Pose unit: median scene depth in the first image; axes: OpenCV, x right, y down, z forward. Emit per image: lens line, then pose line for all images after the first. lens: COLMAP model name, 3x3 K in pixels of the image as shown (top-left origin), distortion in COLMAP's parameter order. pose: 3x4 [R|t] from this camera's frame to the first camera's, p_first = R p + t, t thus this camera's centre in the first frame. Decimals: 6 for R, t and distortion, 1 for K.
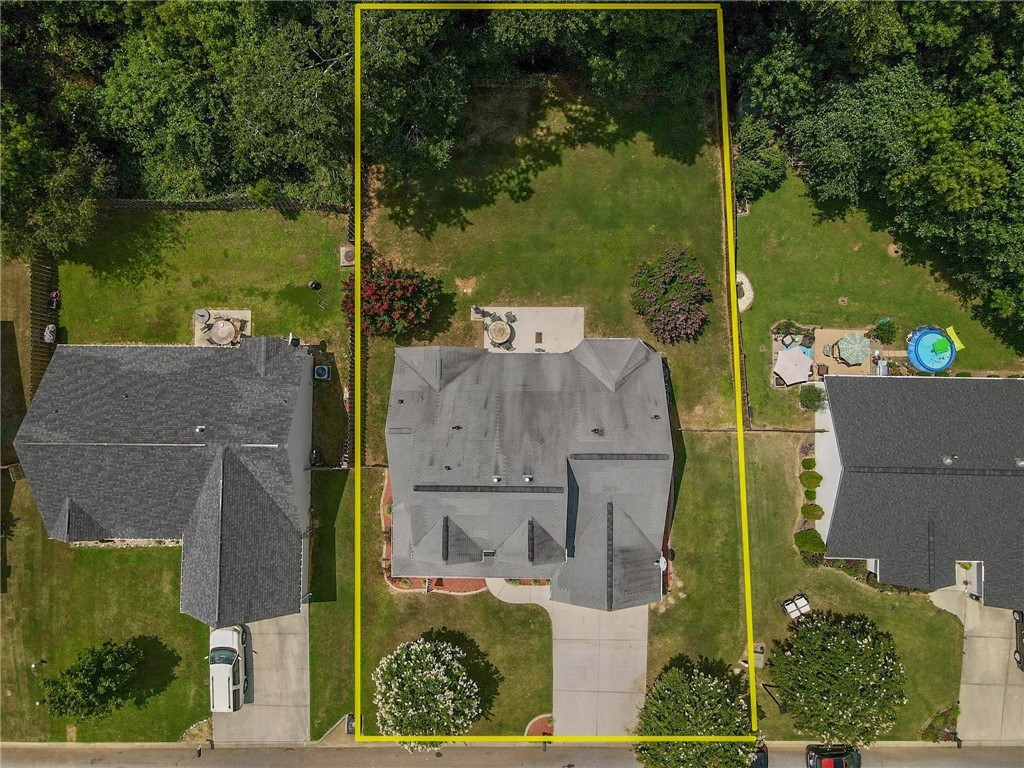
lens RADIAL K [[713.6, 0, 512.0], [0, 713.6, 384.0], [0, 0, 1]] dist [-0.000203, -0.000041]
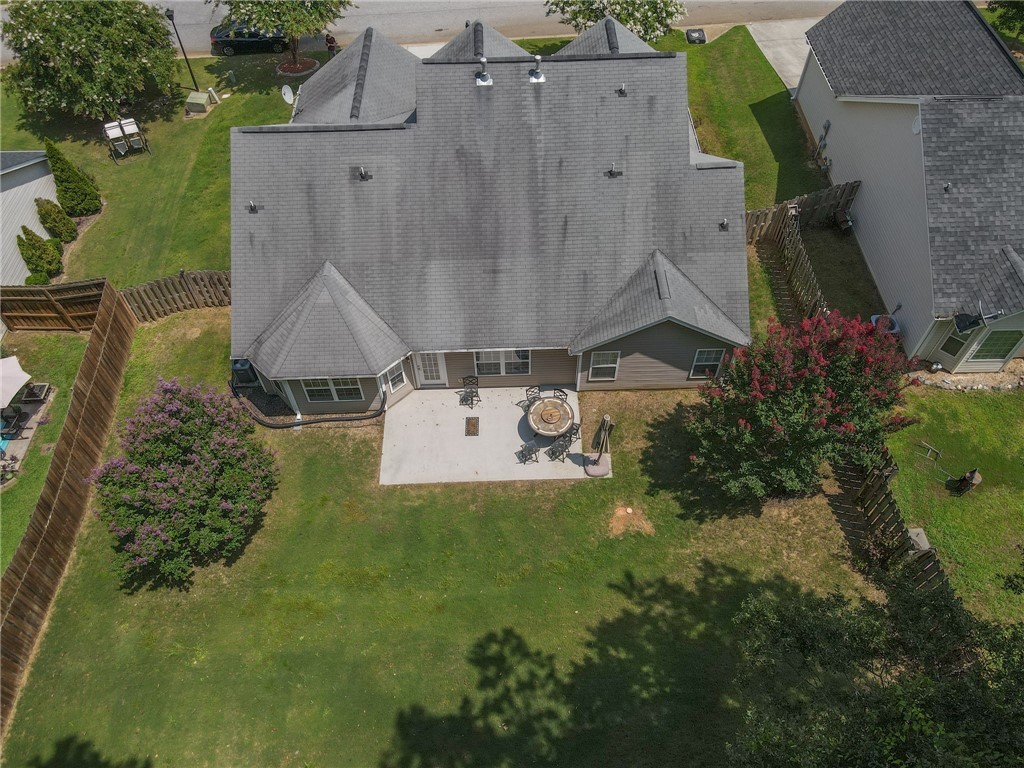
lens RADIAL K [[713.6, 0, 512.0], [0, 713.6, 384.0], [0, 0, 1]] dist [-0.000203, -0.000041]
pose [[-0.999067, 0.042796, 0.005836, 0.004843], [-0.029566, -0.776131, 0.629879, -0.361477], [0.031486, 0.629118, 0.776672, 0.586372]]
